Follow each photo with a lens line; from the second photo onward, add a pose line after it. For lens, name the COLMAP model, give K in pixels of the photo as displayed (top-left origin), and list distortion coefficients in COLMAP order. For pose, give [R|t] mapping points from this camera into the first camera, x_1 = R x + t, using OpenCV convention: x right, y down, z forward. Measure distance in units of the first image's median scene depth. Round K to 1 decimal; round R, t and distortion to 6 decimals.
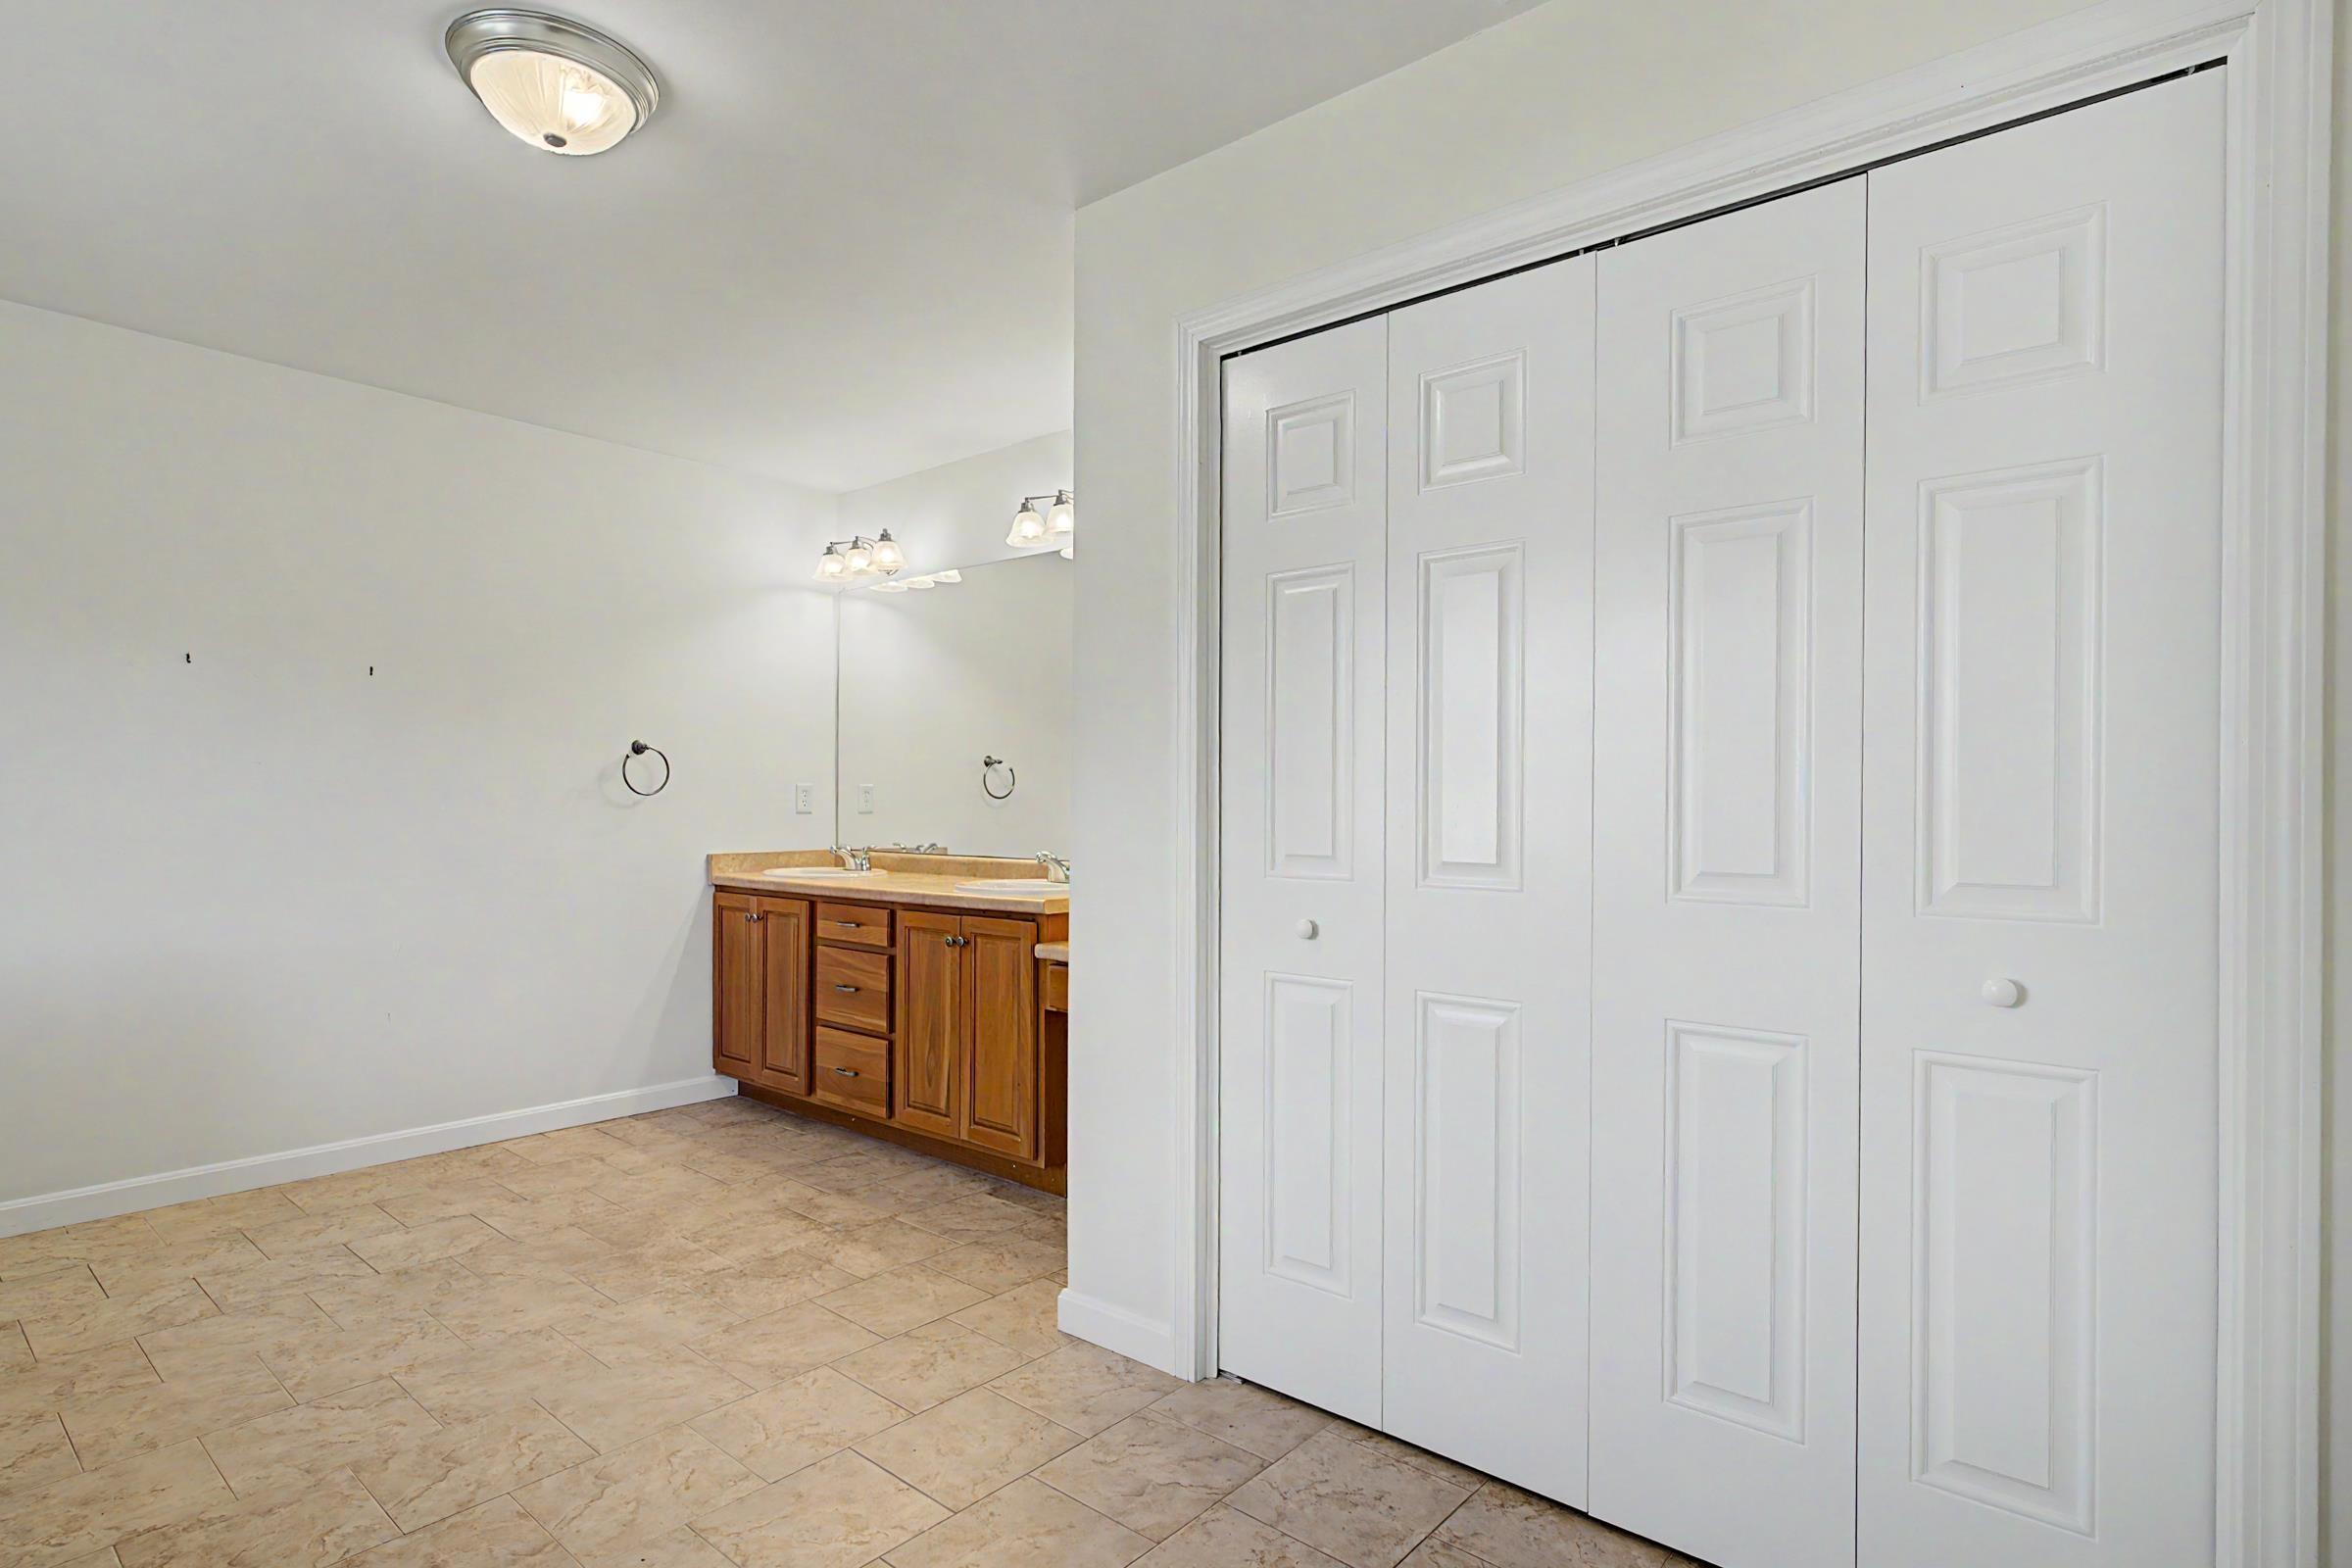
lens RADIAL K [[1140.9, 0, 1219.4], [0, 1140.9, 796.8], [0, 0, 1]] dist [0.001847, 0.000917]
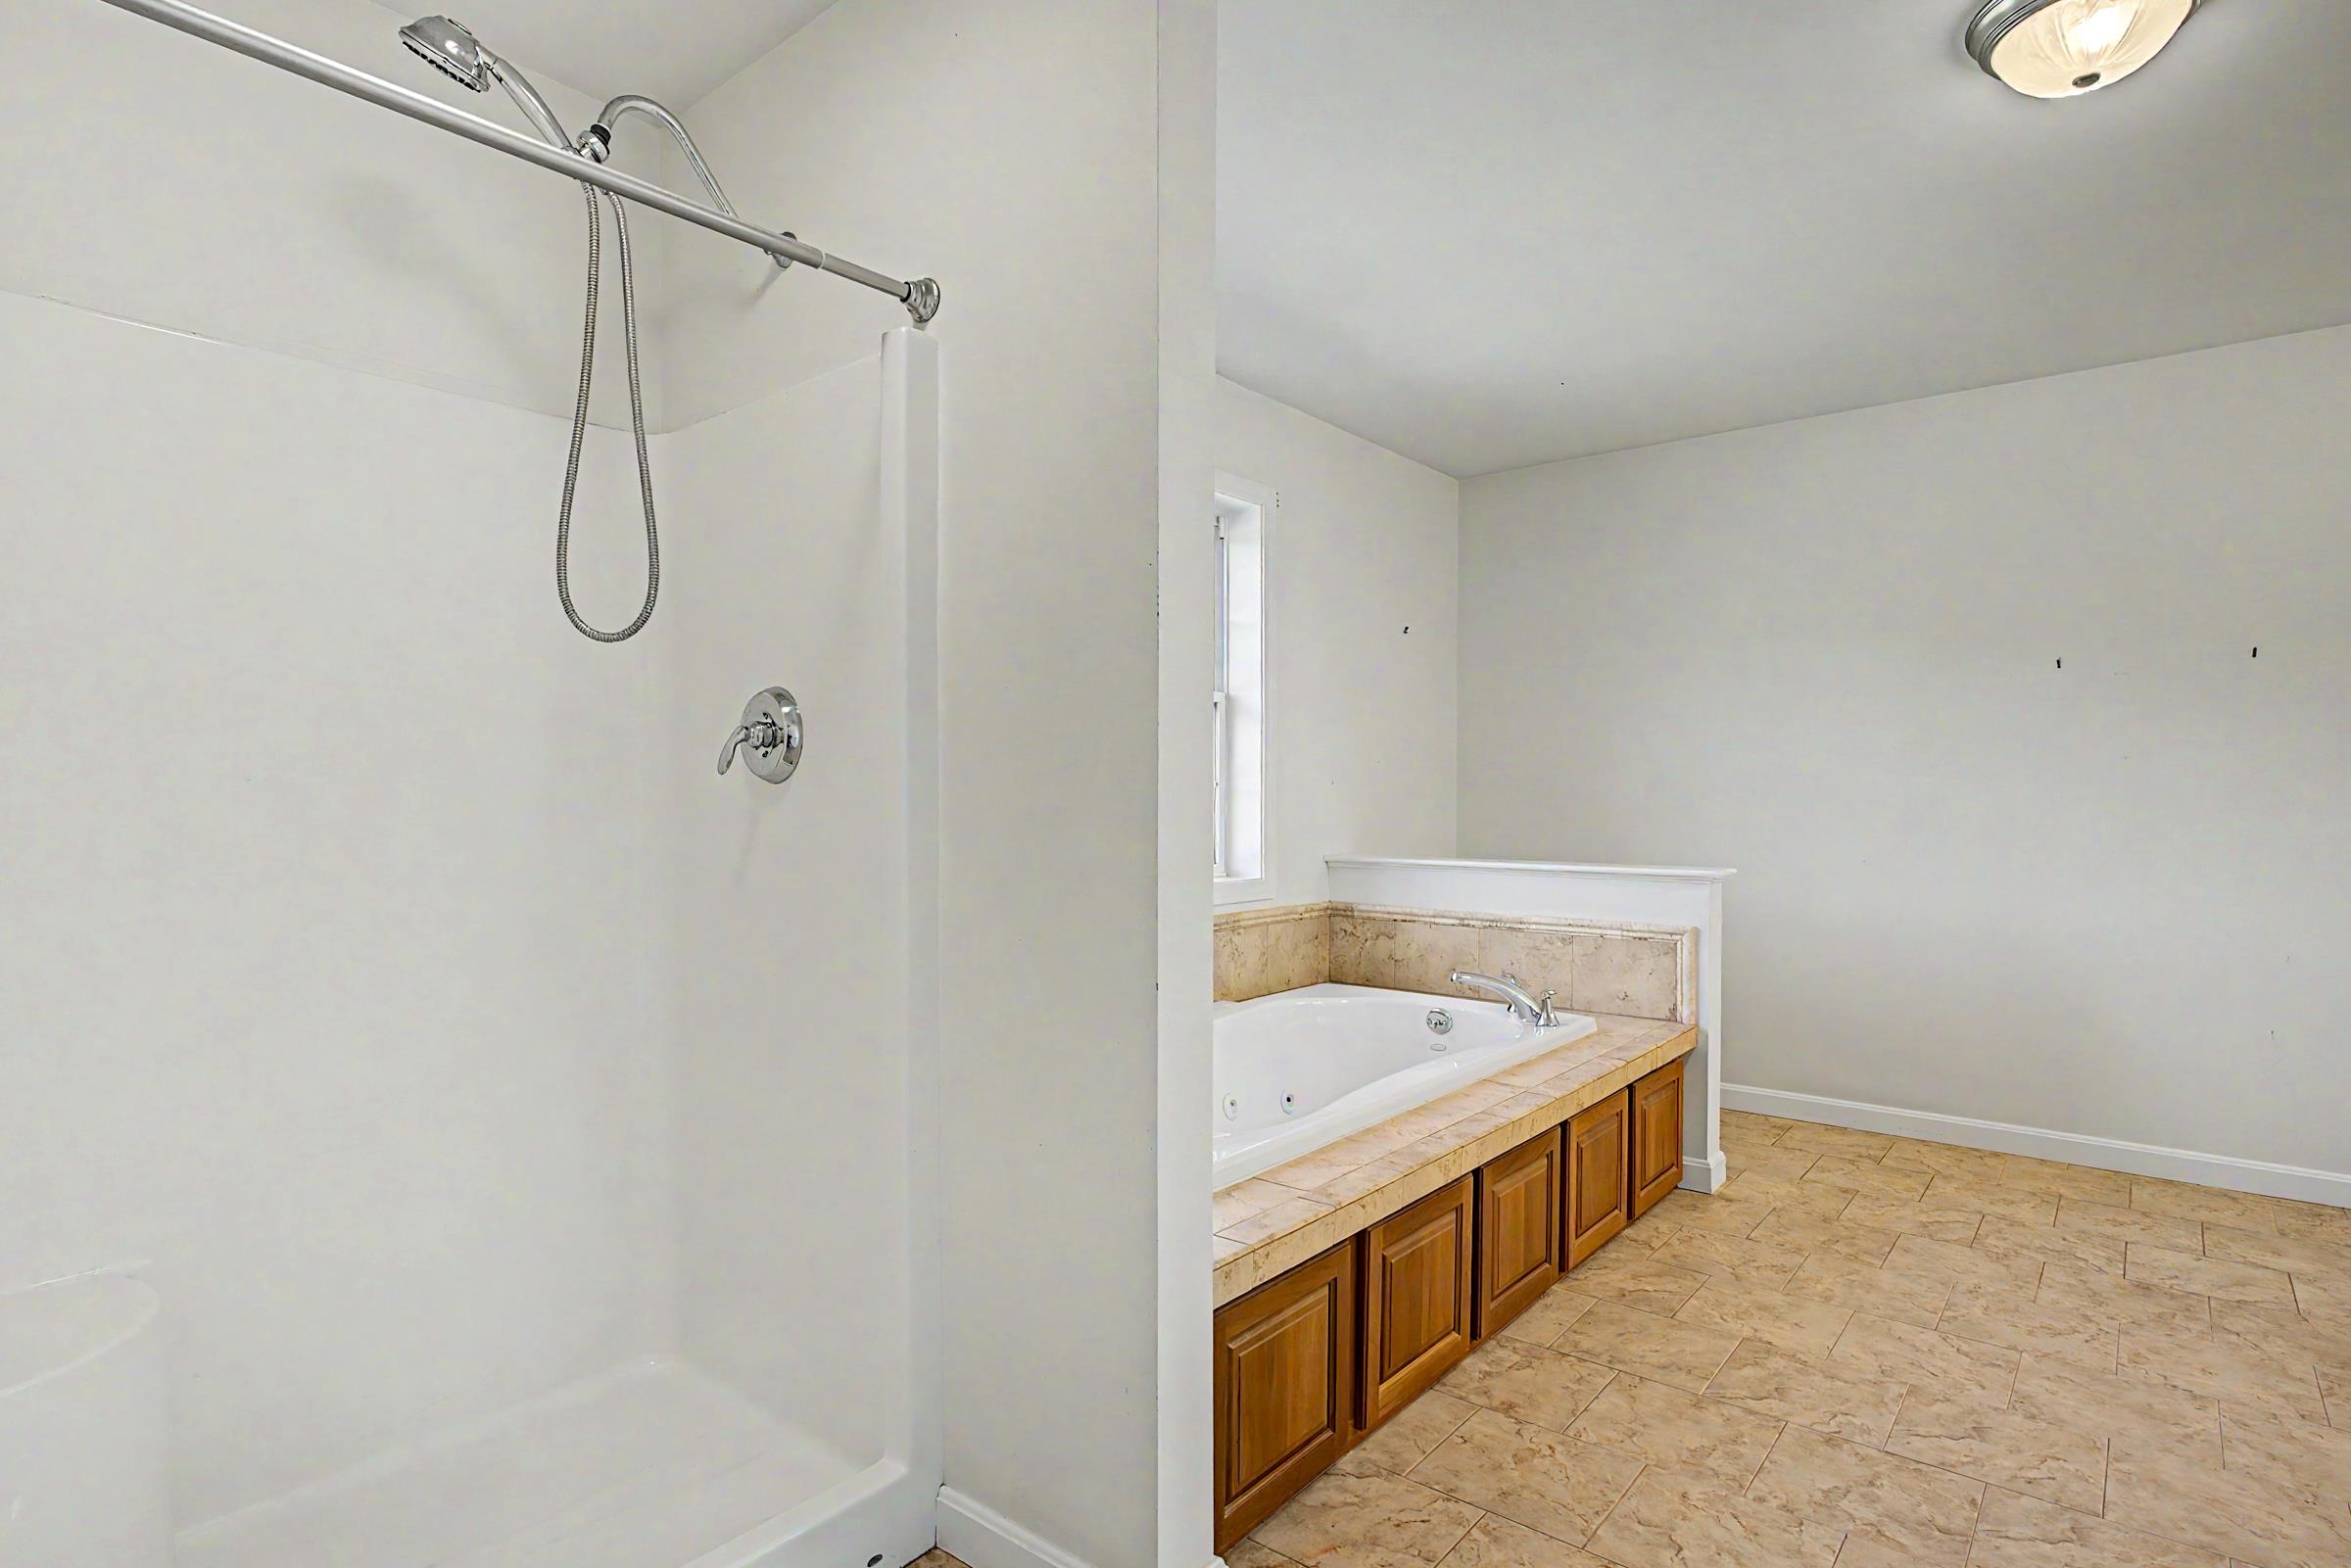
lens RADIAL K [[1140.3, 0, 1170.6], [0, 1140.3, 801.4], [0, 0, 1]] dist [0.001847, 0.000917]
pose [[0.051769, 0.003337, -0.998654, 0.286758], [0.005318, 0.999979, 0.003617, 0.001884], [0.998645, -0.005498, 0.051750, 0.196631]]
